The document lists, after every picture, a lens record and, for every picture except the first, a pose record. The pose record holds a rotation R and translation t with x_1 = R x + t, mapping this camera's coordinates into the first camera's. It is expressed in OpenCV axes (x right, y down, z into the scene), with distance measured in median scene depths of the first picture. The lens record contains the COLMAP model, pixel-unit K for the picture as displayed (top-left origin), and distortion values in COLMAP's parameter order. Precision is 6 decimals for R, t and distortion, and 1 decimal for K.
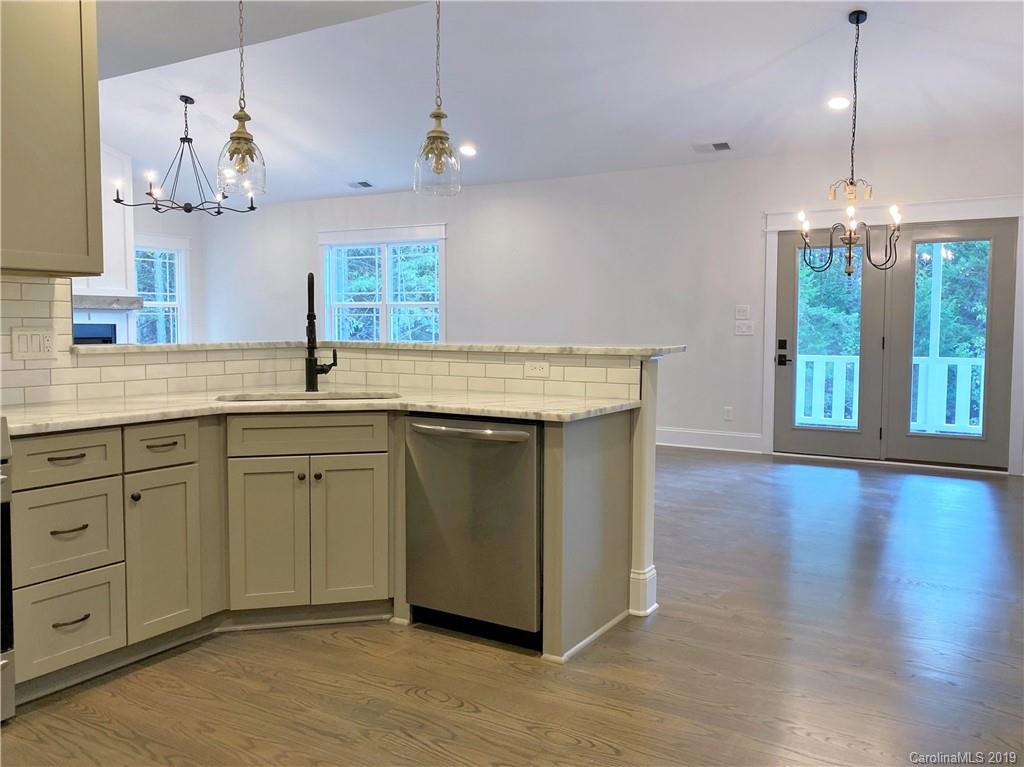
lens RADIAL K [[789.5, 0, 520.0], [0, 789.5, 381.9], [0, 0, 1]] dist [0.031138, -0.001324]
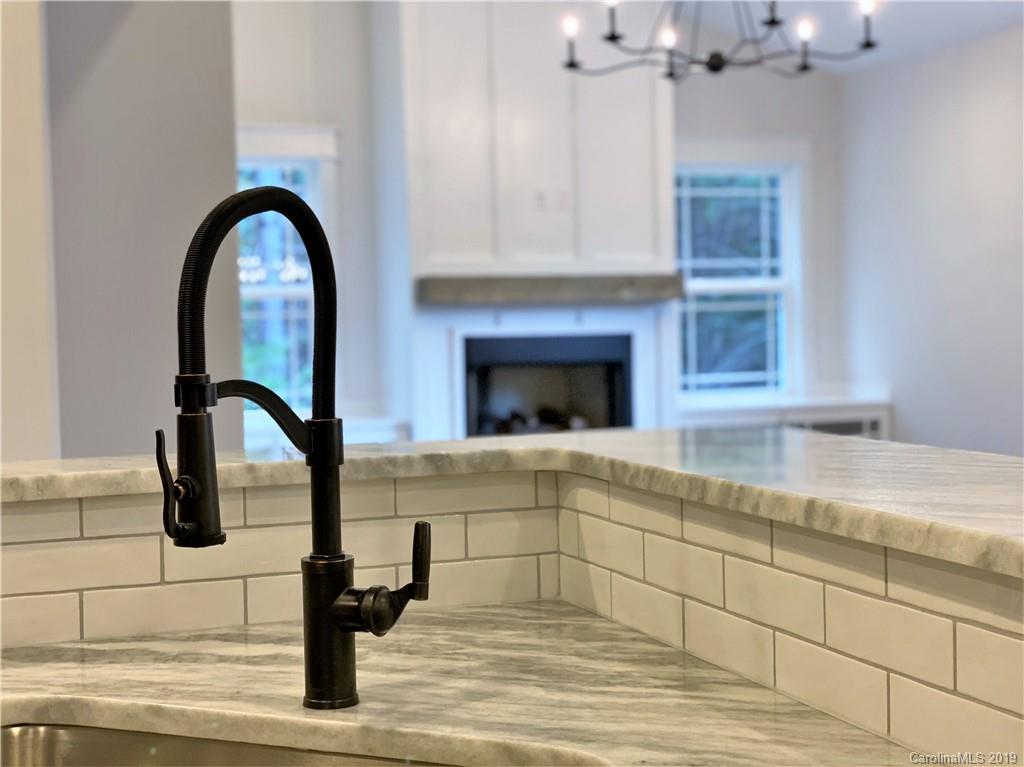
lens RADIAL K [[1598.0, 0, 512.0], [0, 1598.0, 383.5], [0, 0, 1]] dist [0.031427, 0.044824]
pose [[0.790996, 0.004126, -0.611807, 0.020565], [-0.020422, 0.999598, -0.019662, -0.026279], [0.611480, 0.028047, 0.790763, 0.245619]]
